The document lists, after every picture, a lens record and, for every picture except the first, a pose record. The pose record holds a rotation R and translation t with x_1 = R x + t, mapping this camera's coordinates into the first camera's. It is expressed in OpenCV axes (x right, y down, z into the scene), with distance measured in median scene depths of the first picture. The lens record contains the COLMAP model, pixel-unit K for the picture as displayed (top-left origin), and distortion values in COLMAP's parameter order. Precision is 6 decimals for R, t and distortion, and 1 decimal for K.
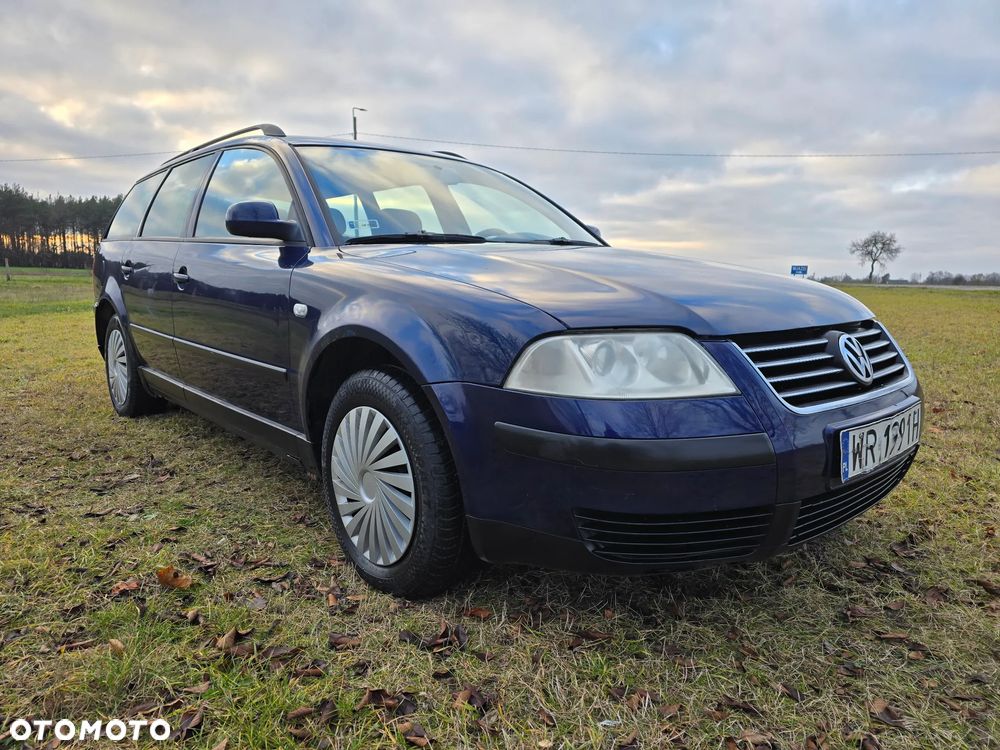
lens RADIAL K [[726.5, 0, 506.0], [0, 726.5, 376.2], [0, 0, 1]] dist [0.006947, 0.000468]
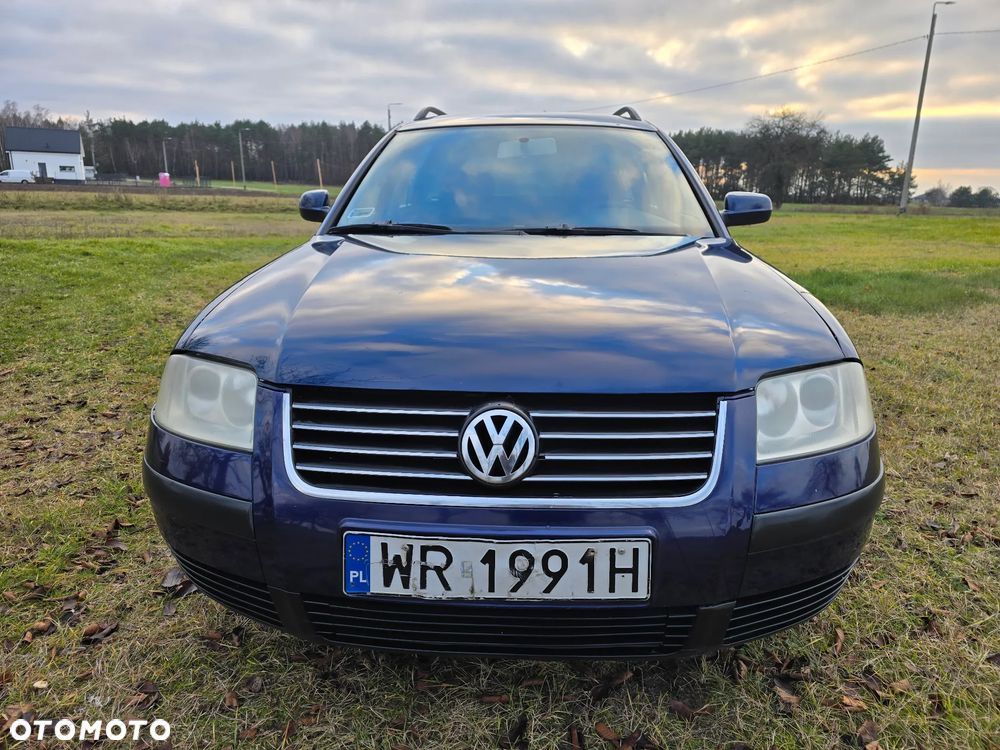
lens RADIAL K [[726.5, 0, 506.0], [0, 726.5, 376.2], [0, 0, 1]] dist [0.006947, 0.000468]
pose [[0.675596, 0.178212, -0.715410, 0.881954], [-0.101407, 0.983585, 0.149253, -0.177434], [0.730265, -0.028287, 0.682578, 0.474603]]
